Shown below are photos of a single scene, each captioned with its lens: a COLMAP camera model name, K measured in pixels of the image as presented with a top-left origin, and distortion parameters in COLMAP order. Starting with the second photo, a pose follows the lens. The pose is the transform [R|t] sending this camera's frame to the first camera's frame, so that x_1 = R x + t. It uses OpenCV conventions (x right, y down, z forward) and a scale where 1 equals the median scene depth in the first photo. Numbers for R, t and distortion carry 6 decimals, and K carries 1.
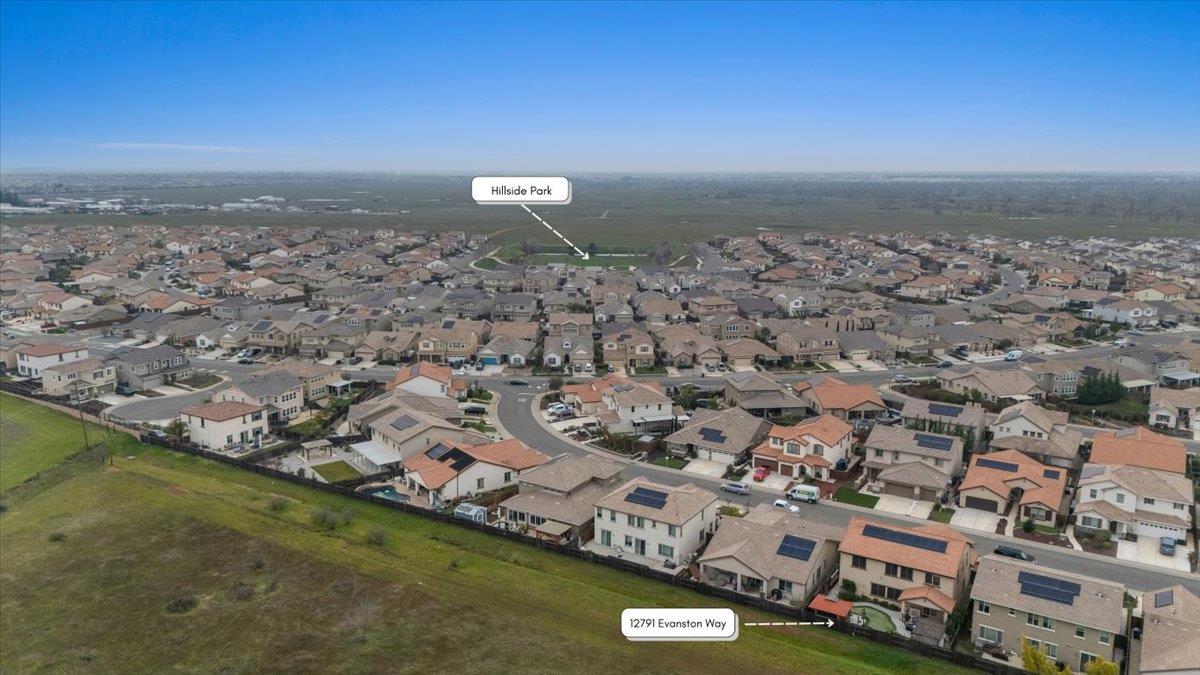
lens RADIAL K [[894.0, 0, 600.0], [0, 894.0, 337.5], [0, 0, 1]] dist [0.070651, -0.073822]
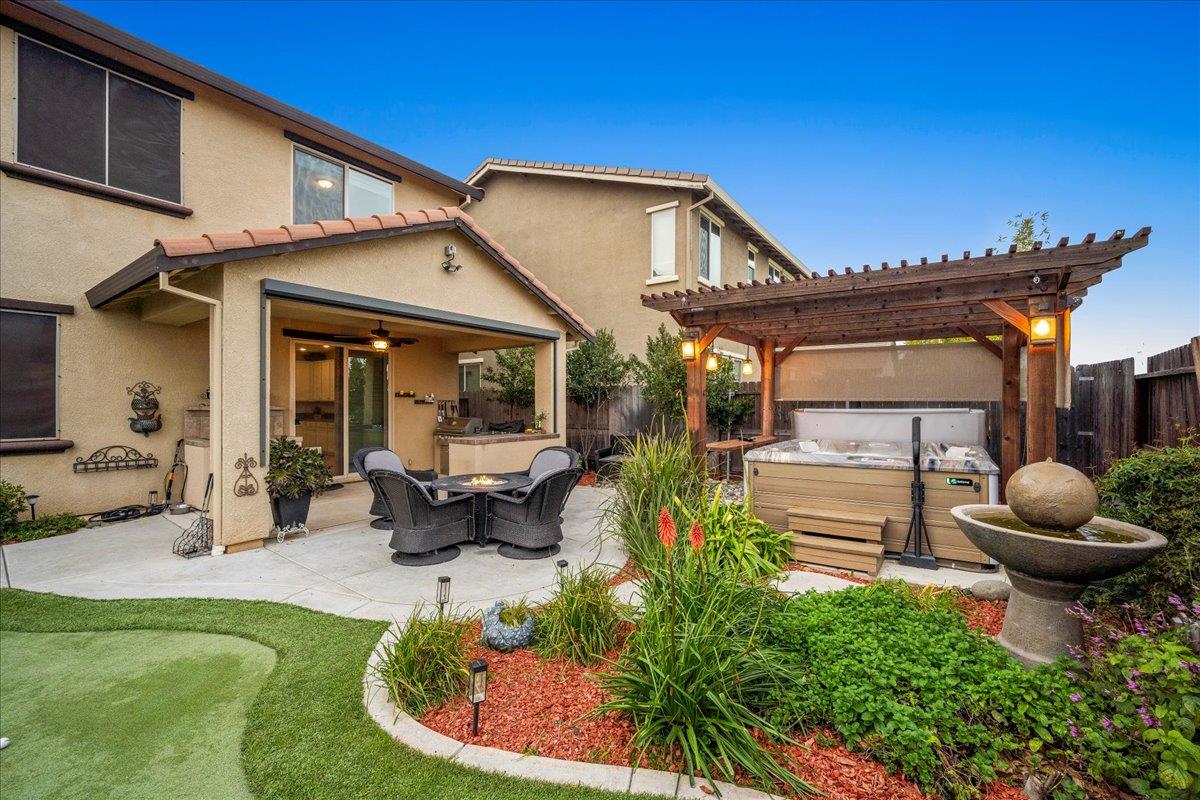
lens RADIAL K [[495.9, 0, 600.0], [0, 495.9, 400.0], [0, 0, 1]] dist [0.000805, 0.000096]
pose [[0.073194, -0.000561, 0.997318, 0.279655], [0.198793, 0.979941, -0.014038, 0.294550], [-0.977304, 0.199287, 0.071838, 0.921637]]
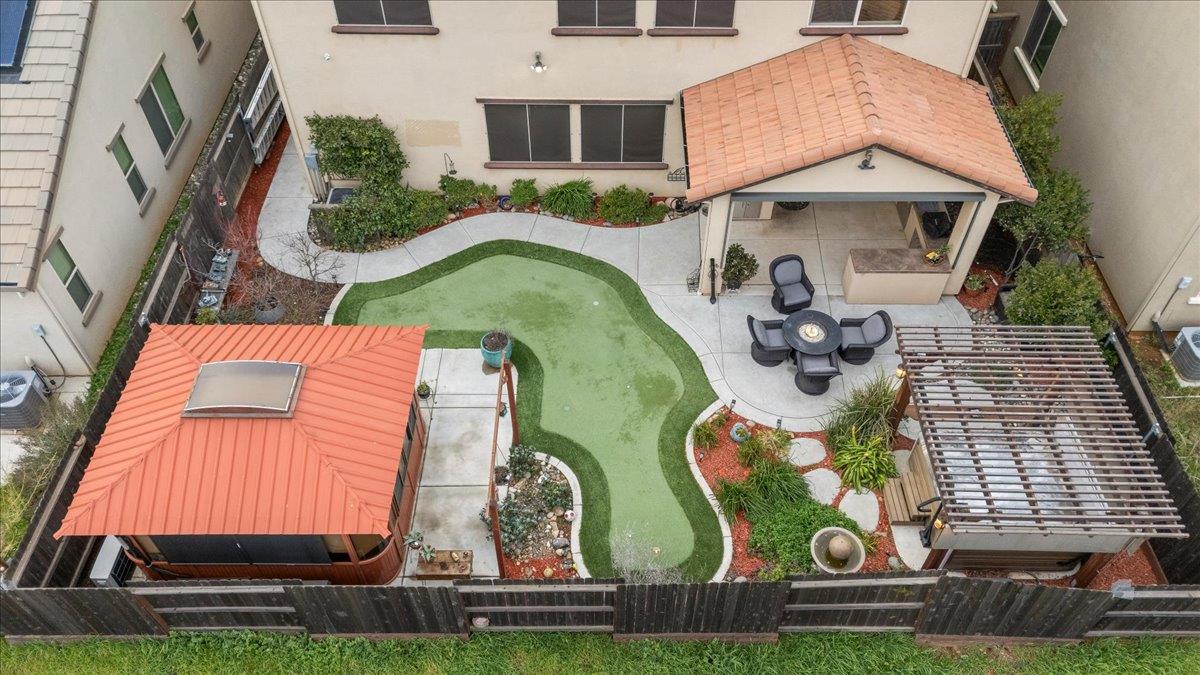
lens RADIAL K [[894.0, 0, 600.0], [0, 894.0, 337.5], [0, 0, 1]] dist [0.070651, -0.073822]
pose [[0.857445, -0.397975, 0.326195, 0.248608], [0.107681, 0.758649, 0.642539, 0.202164], [-0.503182, -0.515817, 0.693354, 0.853047]]
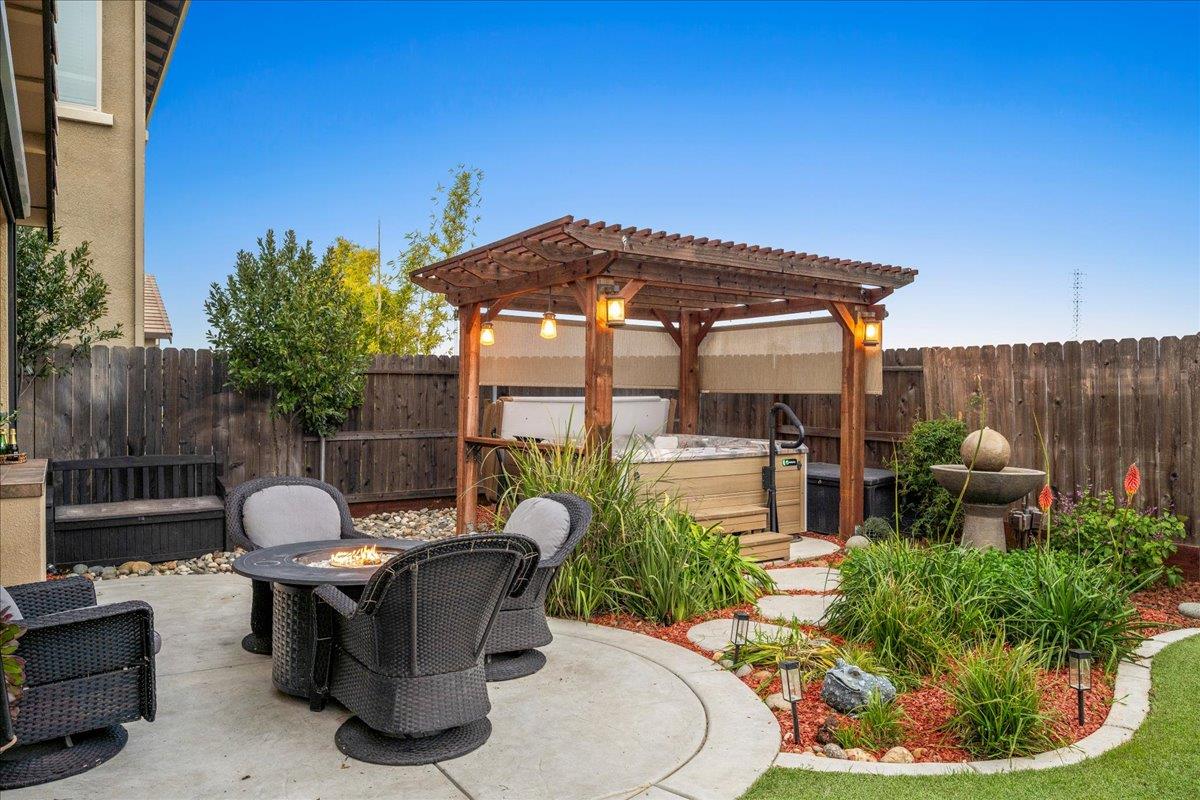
lens RADIAL K [[852.1, 0, 626.4], [0, 852.1, 400.9], [0, 0, 1]] dist [0.012756, 0.003310]
pose [[-0.906326, -0.014479, 0.422331, 0.300210], [0.071817, 0.979597, 0.187704, 0.286979], [-0.416432, 0.200452, -0.886794, 0.962725]]
